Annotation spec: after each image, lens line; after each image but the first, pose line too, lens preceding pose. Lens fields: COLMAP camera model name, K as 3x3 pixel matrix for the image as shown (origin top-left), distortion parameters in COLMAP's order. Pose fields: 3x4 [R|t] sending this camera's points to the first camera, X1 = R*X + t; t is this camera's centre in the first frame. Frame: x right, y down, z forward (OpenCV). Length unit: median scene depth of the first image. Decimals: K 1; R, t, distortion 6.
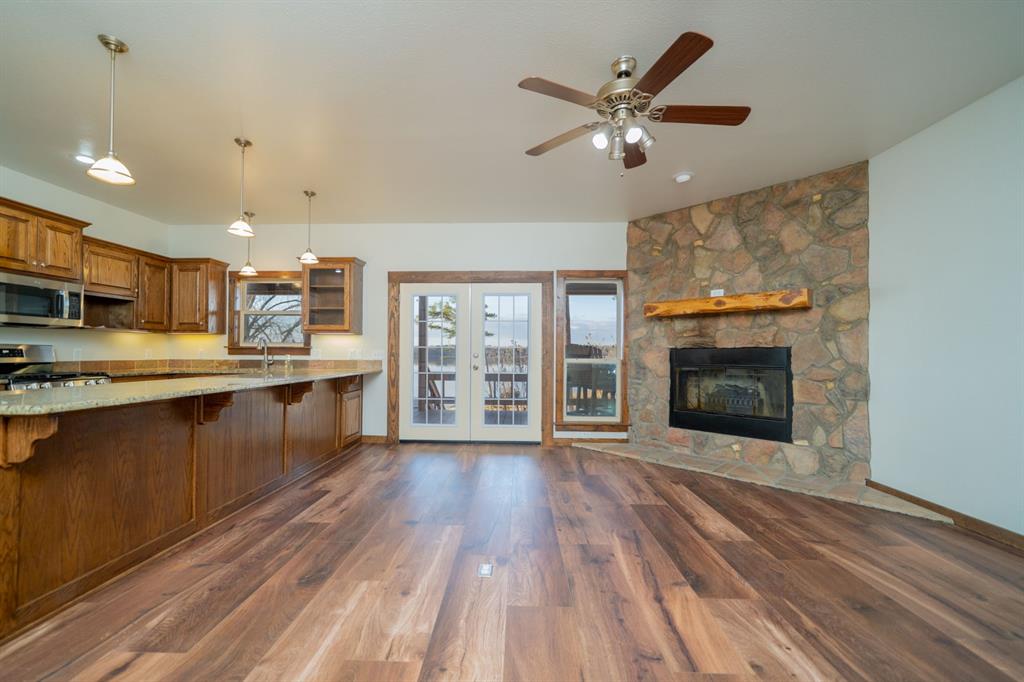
lens RADIAL K [[414.4, 0, 503.4], [0, 414.4, 348.9], [0, 0, 1]] dist [-0.004418, 0.002993]
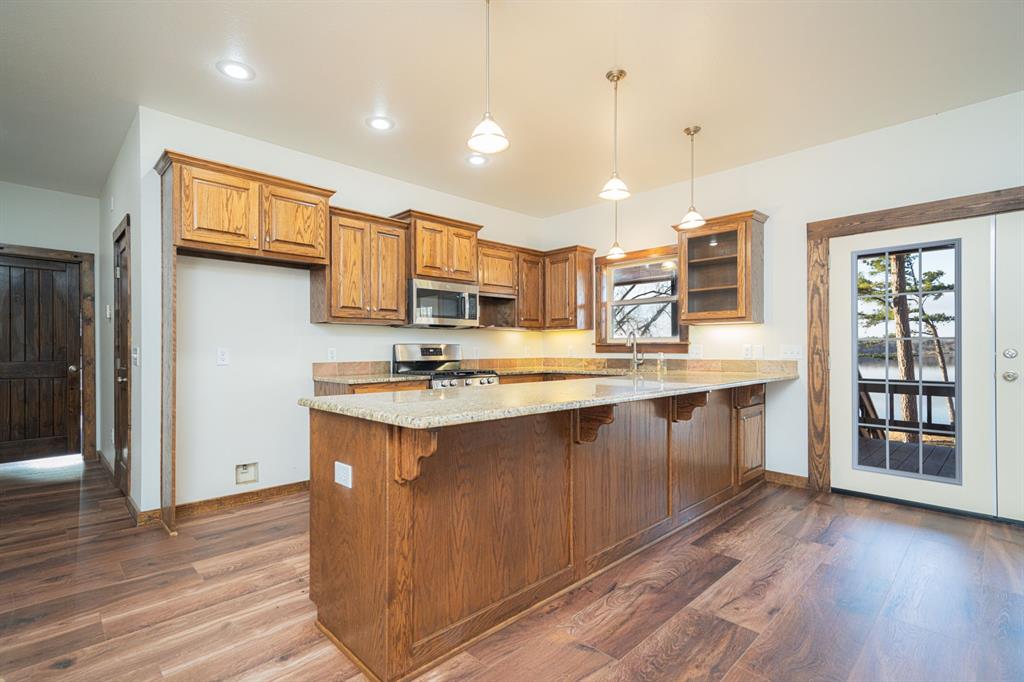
lens RADIAL K [[479.4, 0, 503.5], [0, 479.4, 347.7], [0, 0, 1]] dist [0.003385, 0.000389]
pose [[0.723197, -0.009235, -0.690580, -0.141265], [0.012827, 0.999918, 0.000062, 0.001067], [0.690523, -0.008903, 0.723256, 0.173607]]
